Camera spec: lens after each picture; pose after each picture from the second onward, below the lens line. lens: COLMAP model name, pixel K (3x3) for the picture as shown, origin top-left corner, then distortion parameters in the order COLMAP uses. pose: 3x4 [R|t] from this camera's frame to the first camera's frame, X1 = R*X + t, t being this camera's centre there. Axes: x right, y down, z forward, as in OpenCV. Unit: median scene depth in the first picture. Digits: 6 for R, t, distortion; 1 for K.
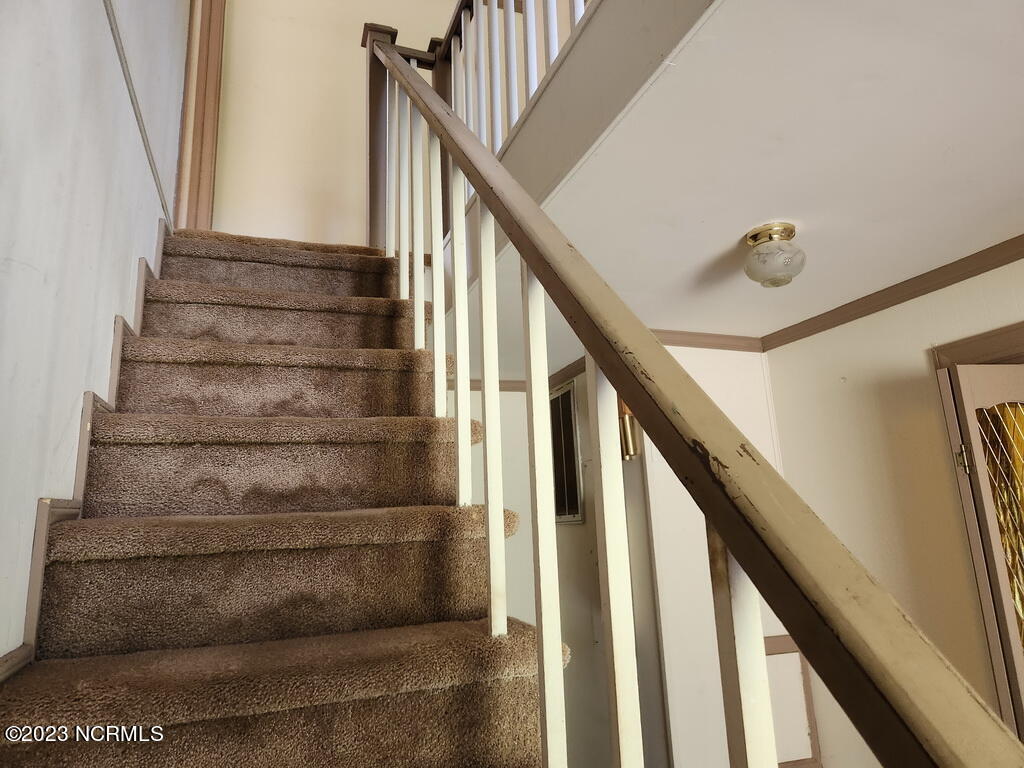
lens RADIAL K [[686.2, 0, 513.9], [0, 686.2, 380.4], [0, 0, 1]] dist [0.016803, -0.005245]
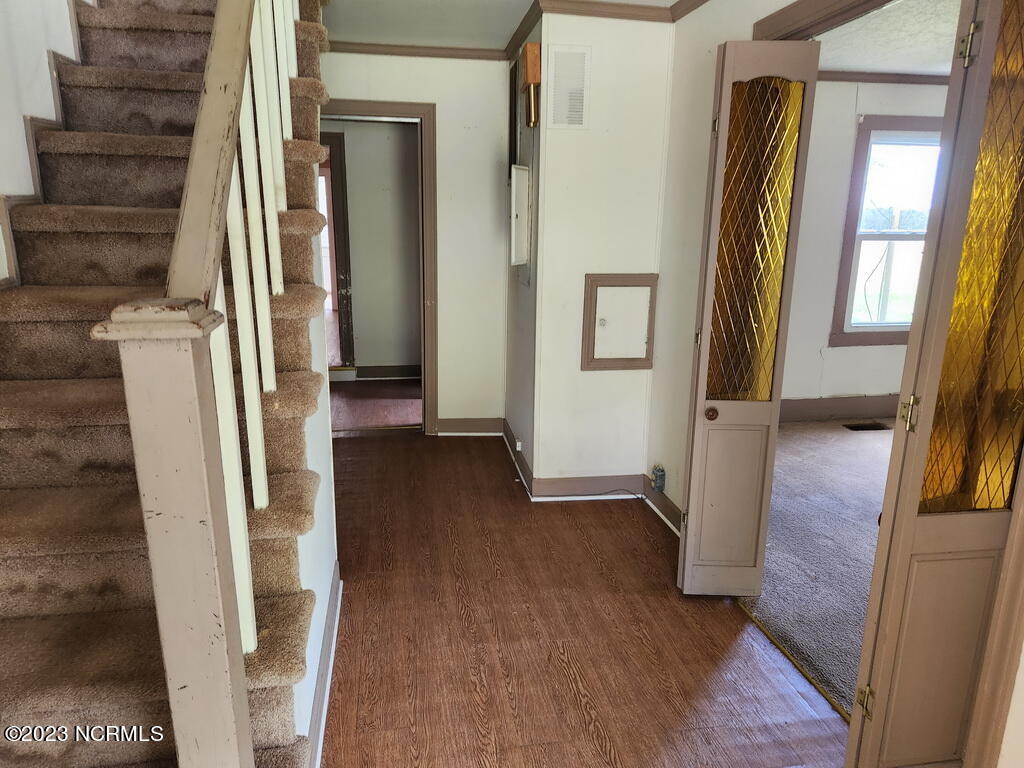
lens RADIAL K [[686.2, 0, 512.1], [0, 686.2, 388.2], [0, 0, 1]] dist [0.016803, -0.005245]
pose [[0.981461, 0.102702, -0.161825, 0.736521], [-0.018863, 0.891978, 0.451686, -0.027786], [0.190733, -0.440259, 0.877378, -0.523068]]
